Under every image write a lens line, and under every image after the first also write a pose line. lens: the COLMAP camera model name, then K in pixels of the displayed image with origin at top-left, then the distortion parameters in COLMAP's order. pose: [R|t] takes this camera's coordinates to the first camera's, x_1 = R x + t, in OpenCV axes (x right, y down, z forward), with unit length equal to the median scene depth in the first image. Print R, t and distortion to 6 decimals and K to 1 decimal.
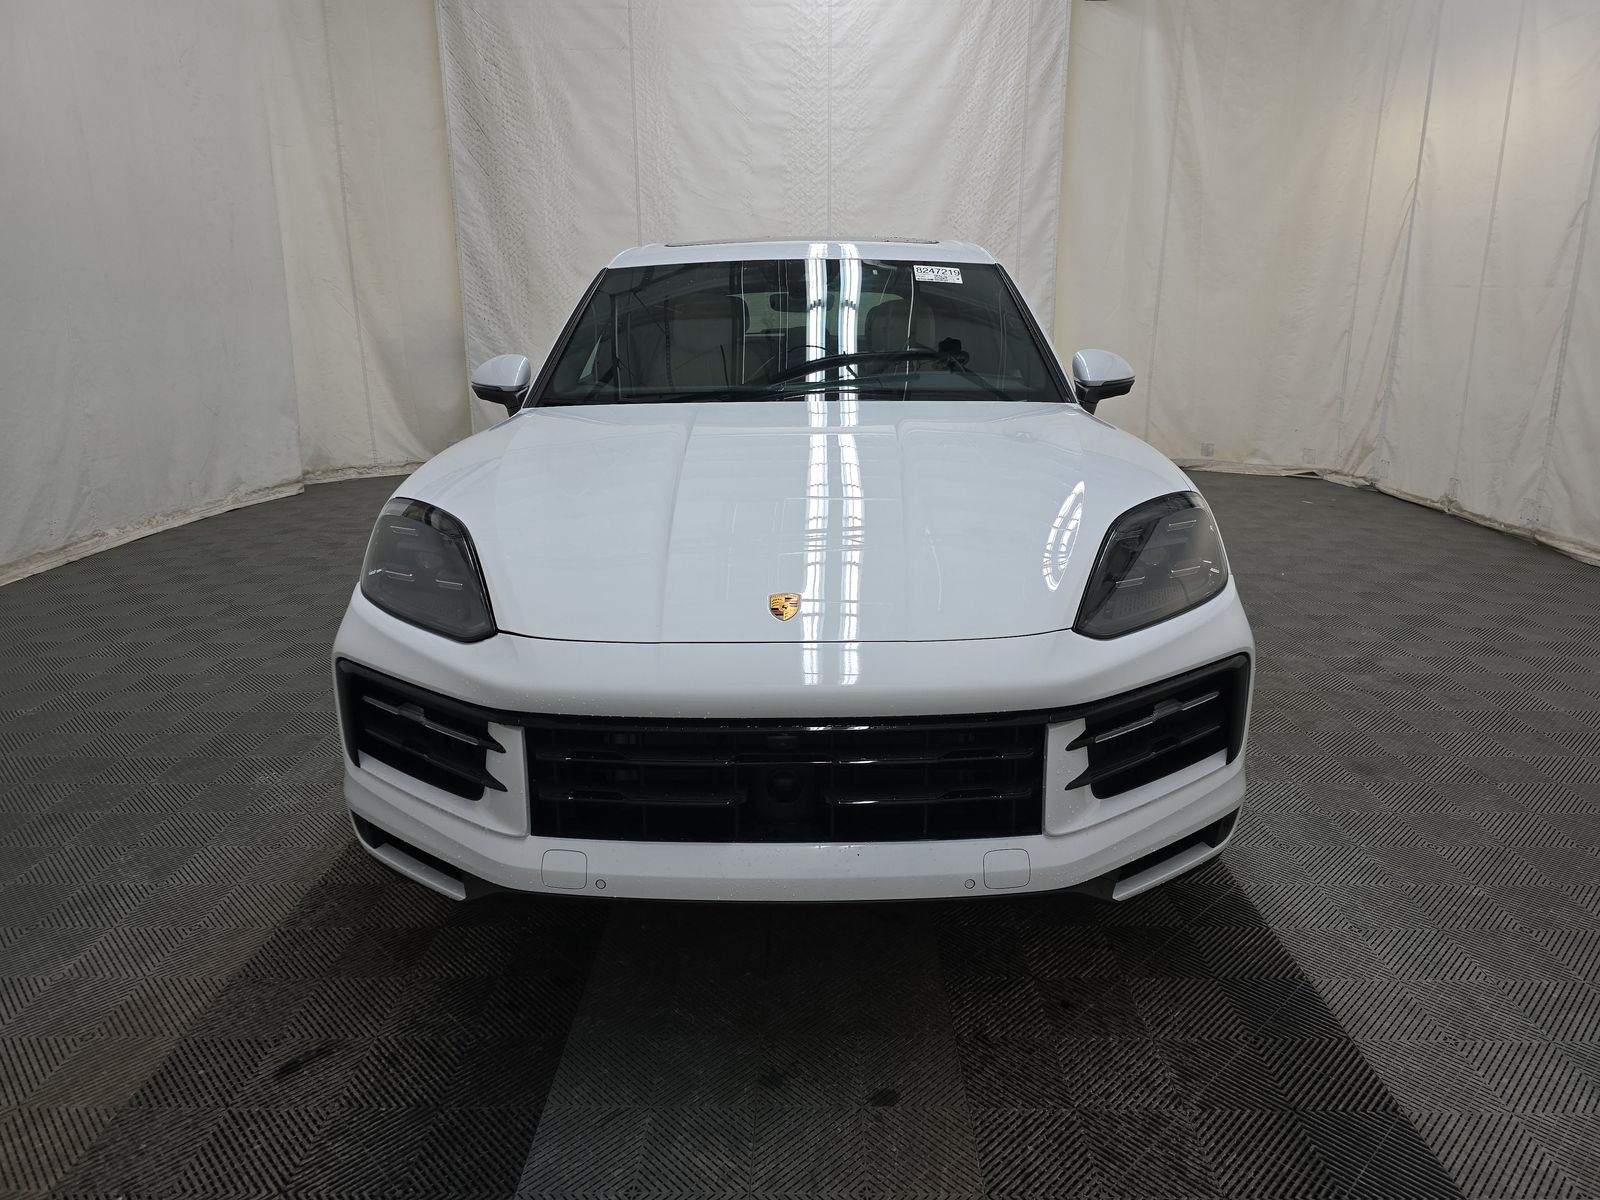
lens RADIAL K [[1055.8, 0, 797.0], [0, 1055.8, 603.2], [0, 0, 1]] dist [0.027321, -0.023285]
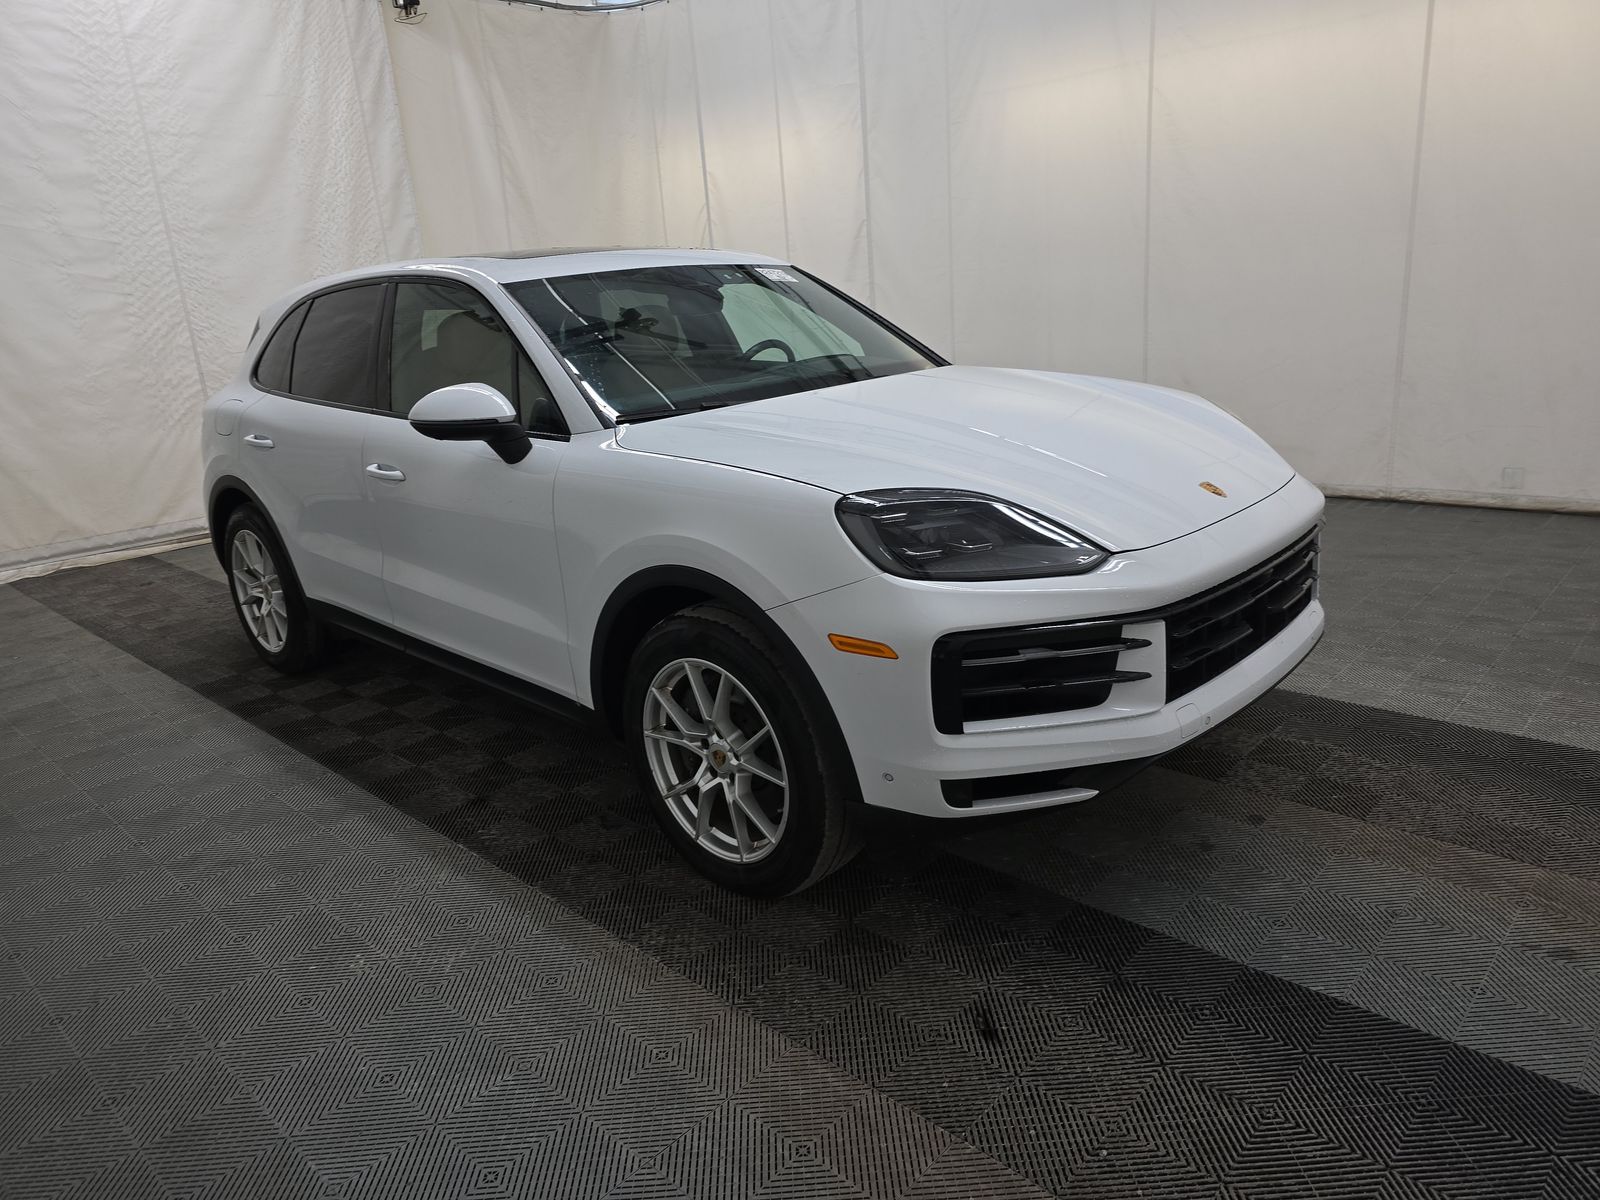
lens RADIAL K [[1055.8, 0, 796.1], [0, 1055.8, 600.1], [0, 0, 1]] dist [0.027321, -0.023285]
pose [[0.676305, -0.247984, 0.693625, -0.301324], [0.262717, 0.960908, 0.087385, -0.027098], [-0.688180, 0.123128, 0.715016, 0.082451]]
